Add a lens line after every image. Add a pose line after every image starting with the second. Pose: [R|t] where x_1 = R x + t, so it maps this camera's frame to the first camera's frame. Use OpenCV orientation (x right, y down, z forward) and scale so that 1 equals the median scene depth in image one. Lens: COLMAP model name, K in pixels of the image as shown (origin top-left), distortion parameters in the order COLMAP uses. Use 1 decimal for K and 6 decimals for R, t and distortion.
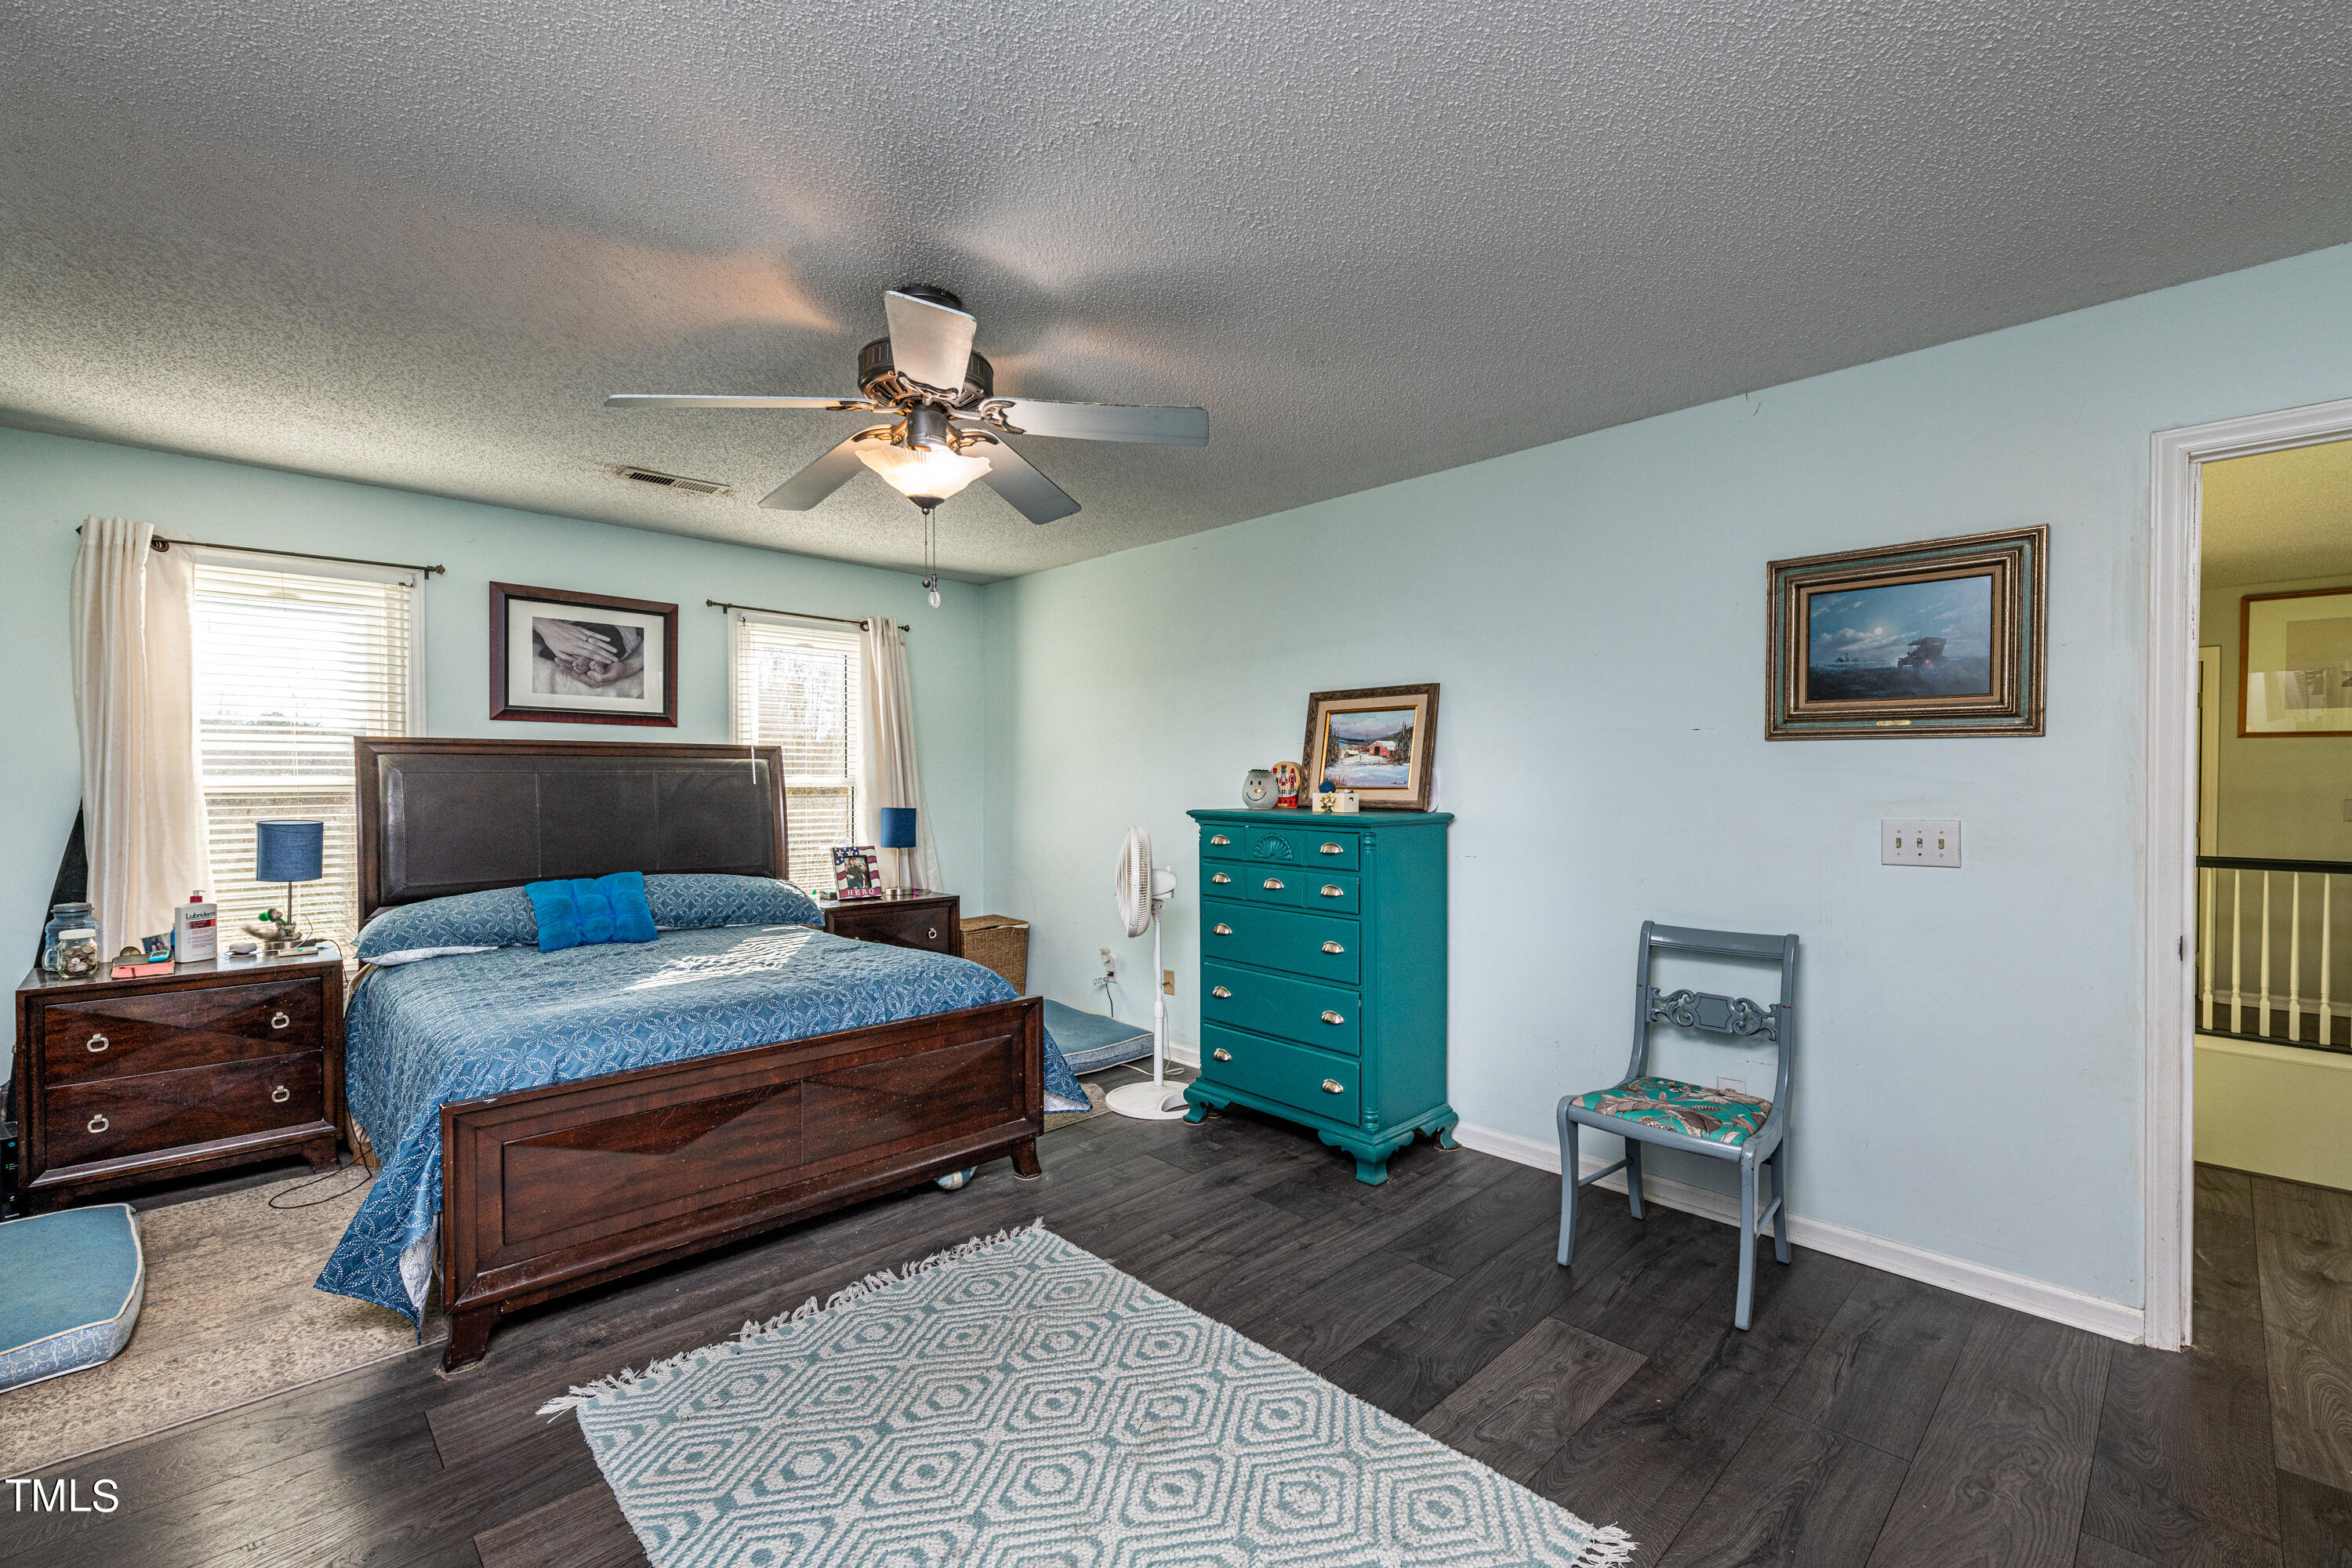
lens RADIAL K [[964.3, 0, 1187.5], [0, 964.3, 788.5], [0, 0, 1]] dist [0.002068, -0.000040]
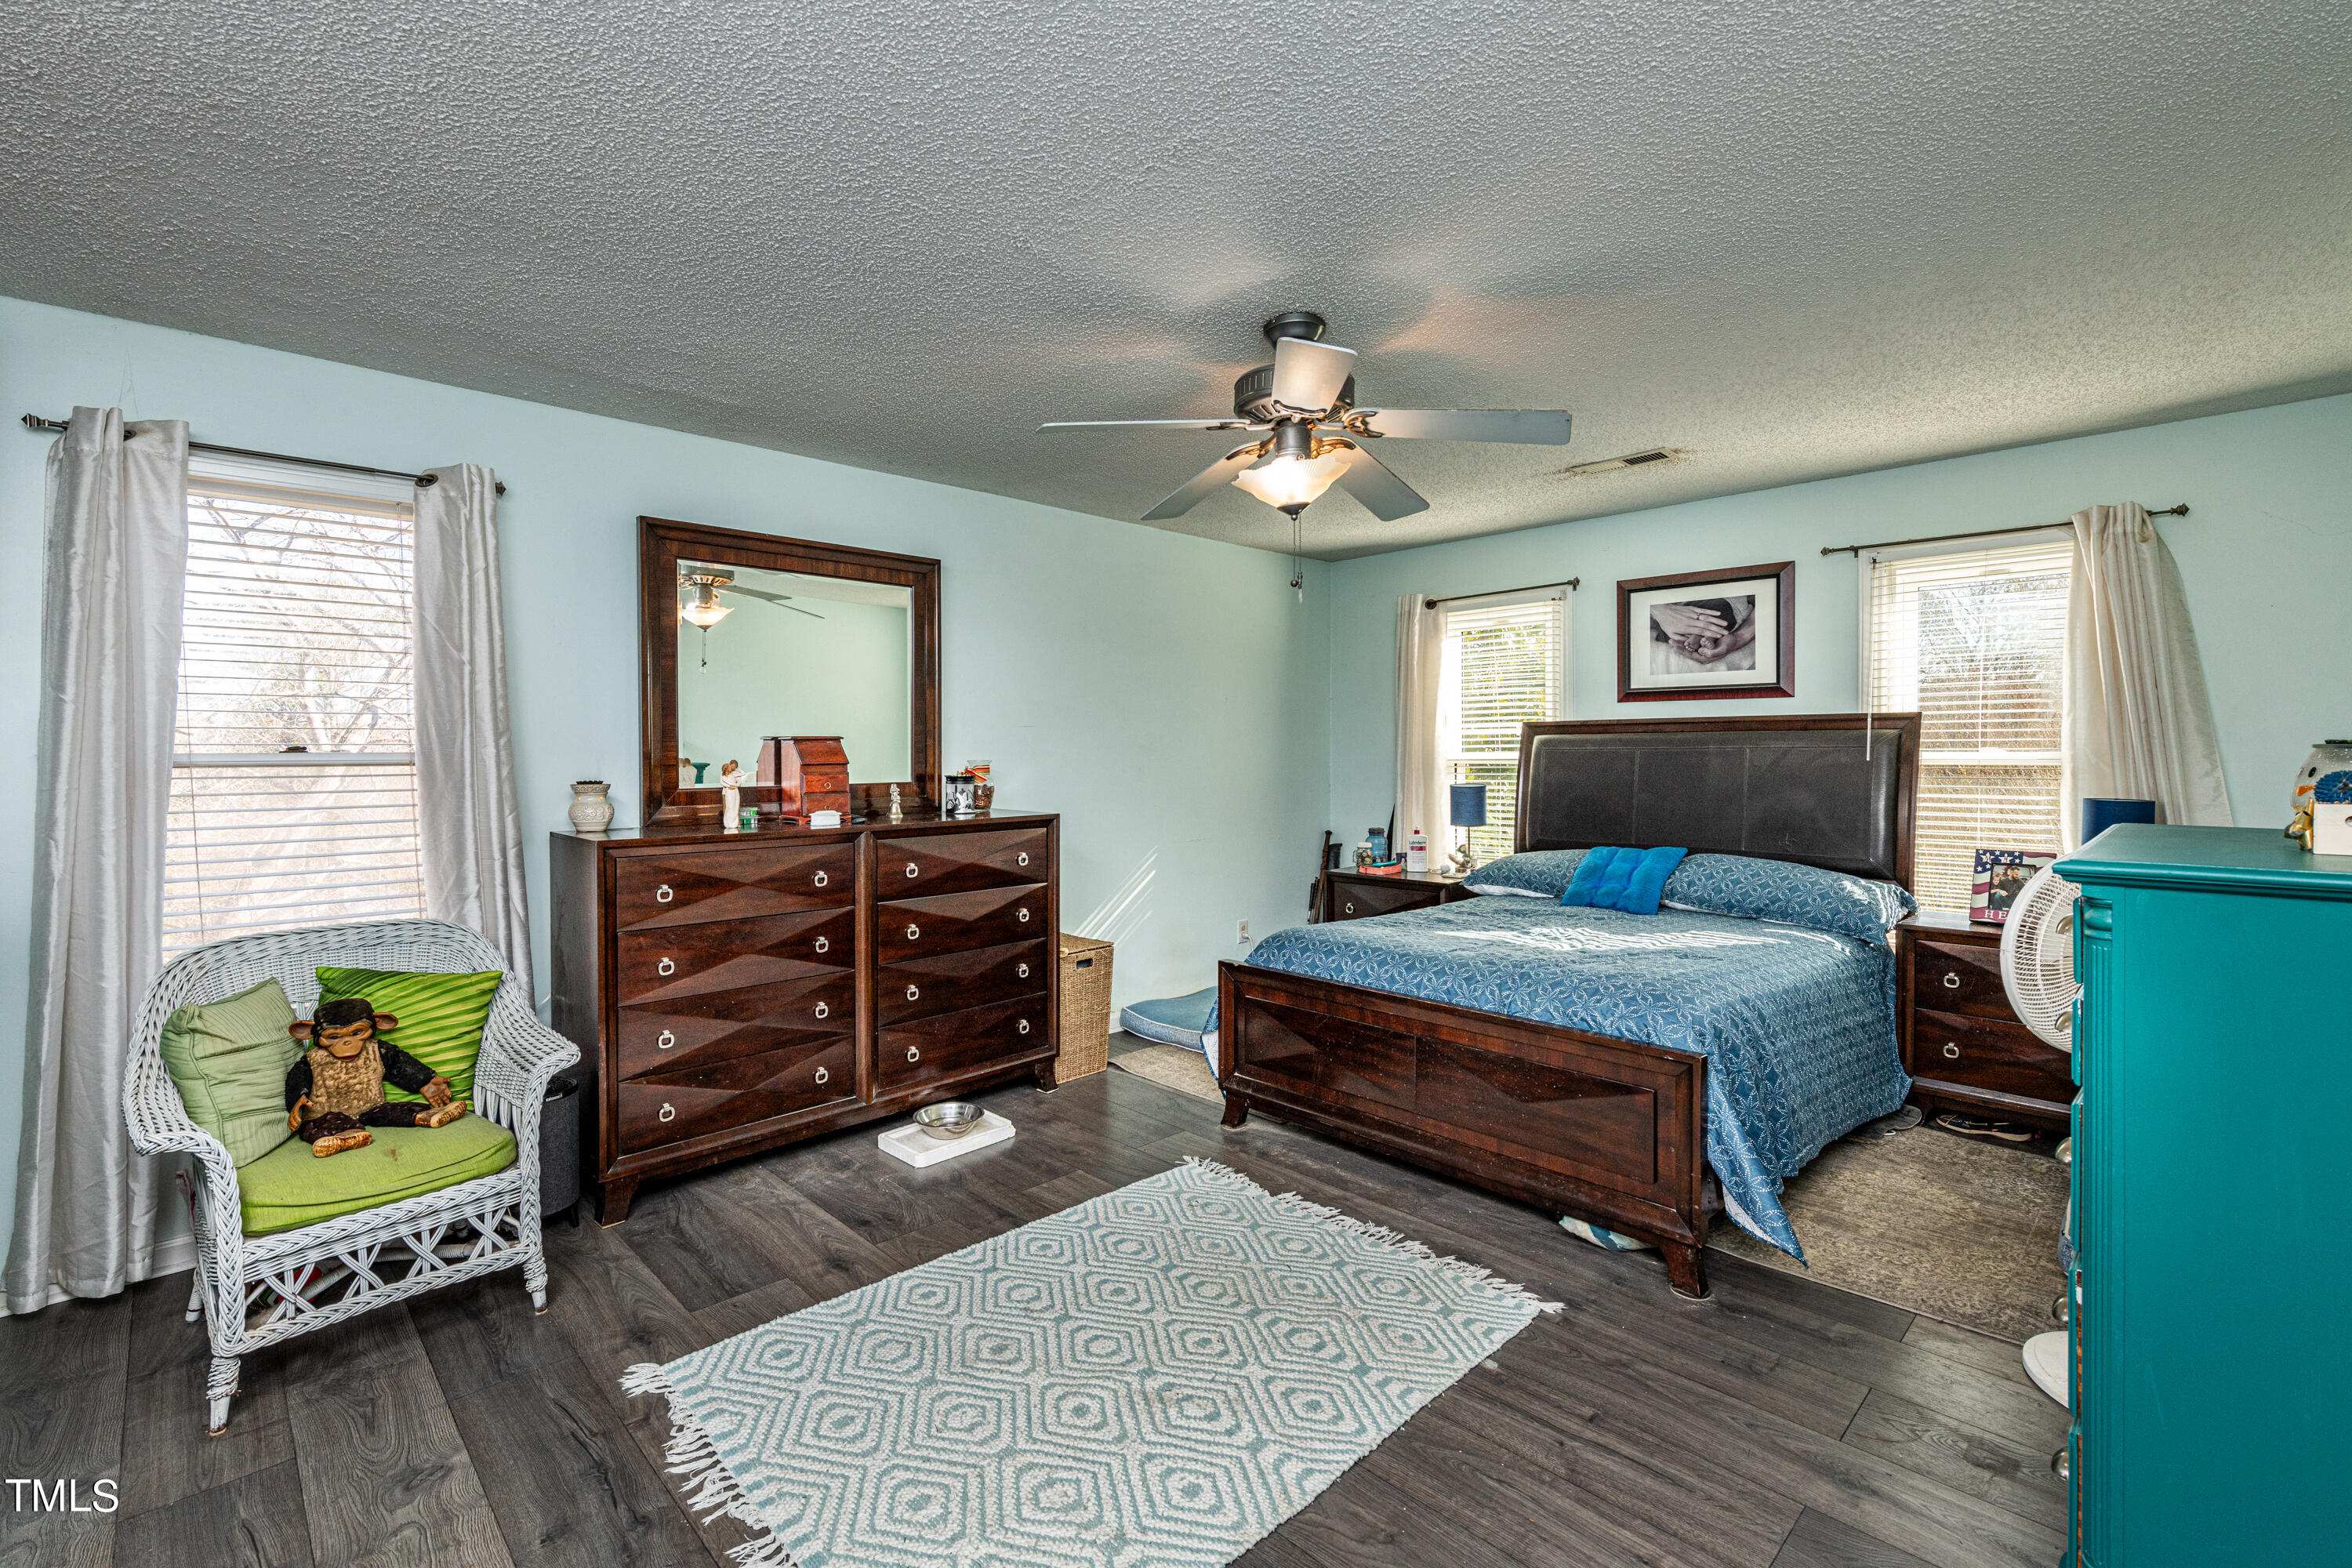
lens RADIAL K [[1032.3, 0, 1171.7], [0, 1032.3, 751.0], [0, 0, 1]] dist [0.009450, -0.000240]
pose [[0.006279, -0.000161, -0.999980, 0.550969], [-0.006890, 0.999976, -0.000204, -0.011047], [0.999957, 0.006891, 0.006277, 0.517301]]
